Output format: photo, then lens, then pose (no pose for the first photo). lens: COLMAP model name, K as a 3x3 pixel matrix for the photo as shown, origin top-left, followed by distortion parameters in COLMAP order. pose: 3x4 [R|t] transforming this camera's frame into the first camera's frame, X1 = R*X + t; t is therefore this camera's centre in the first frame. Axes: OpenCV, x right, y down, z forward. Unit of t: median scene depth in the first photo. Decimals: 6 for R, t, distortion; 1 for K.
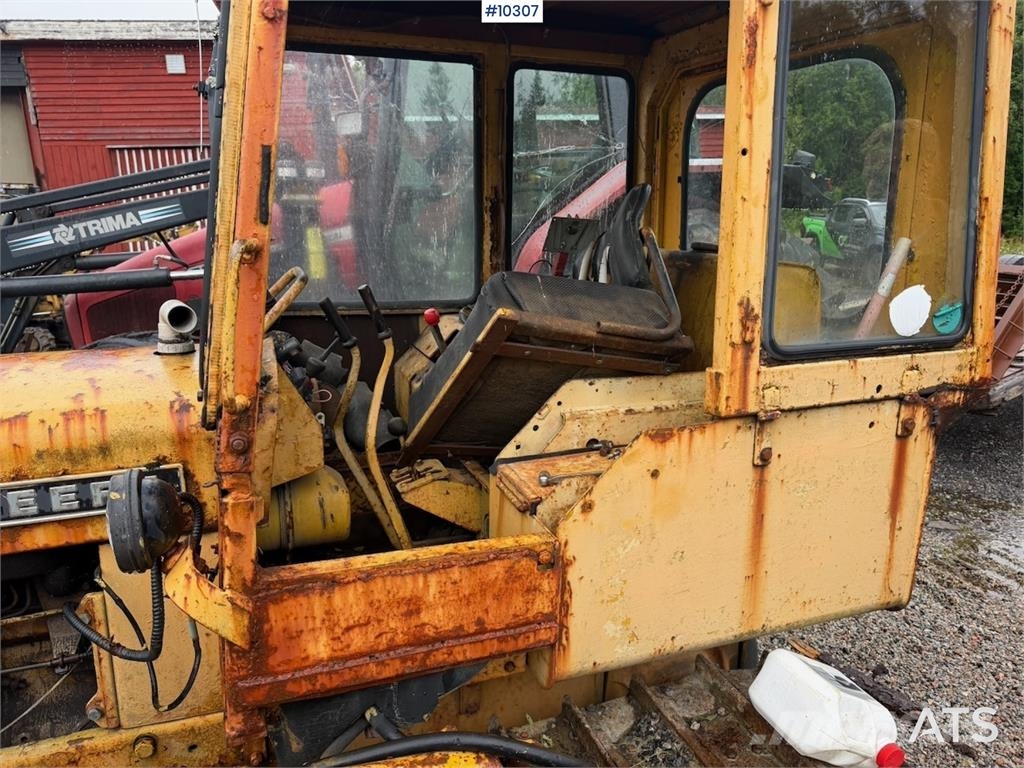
lens RADIAL K [[721.3, 0, 511.3], [0, 721.3, 389.6], [0, 0, 1]] dist [0.035095, -0.048519]
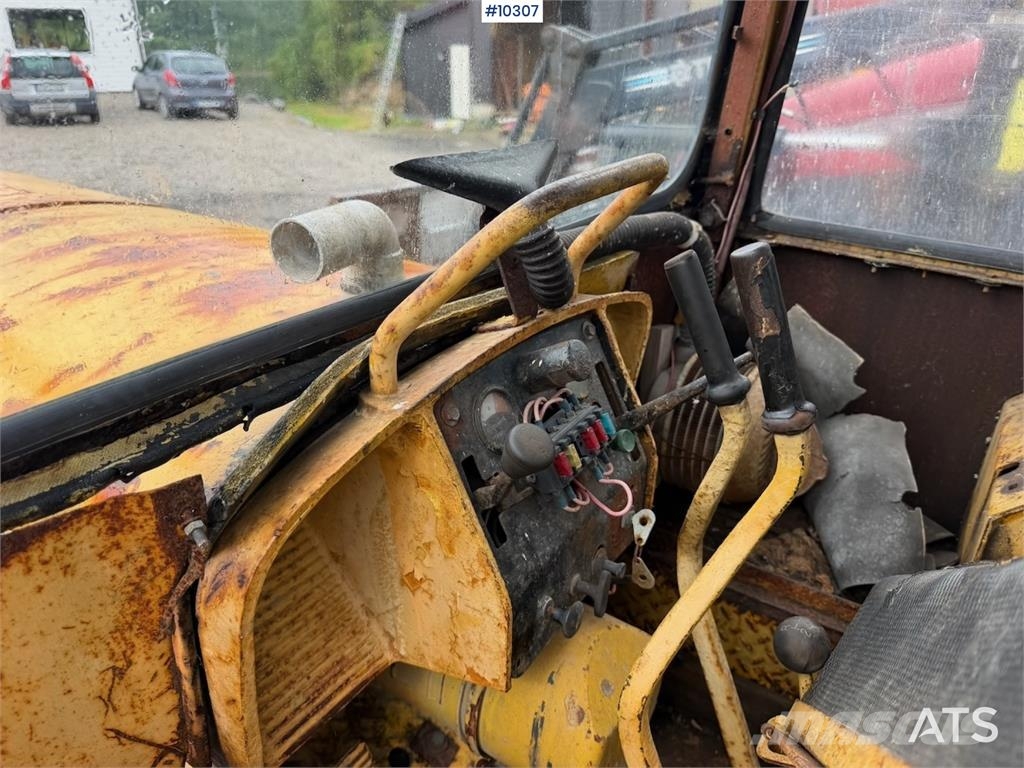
lens RADIAL K [[721.3, 0, 510.6], [0, 721.3, 388.0], [0, 0, 1]] dist [0.035095, -0.048519]
pose [[0.582196, 0.352797, -0.732518, -0.029348], [-0.213265, 0.935670, 0.281139, -0.166828], [0.784580, -0.007457, 0.619983, 0.806765]]
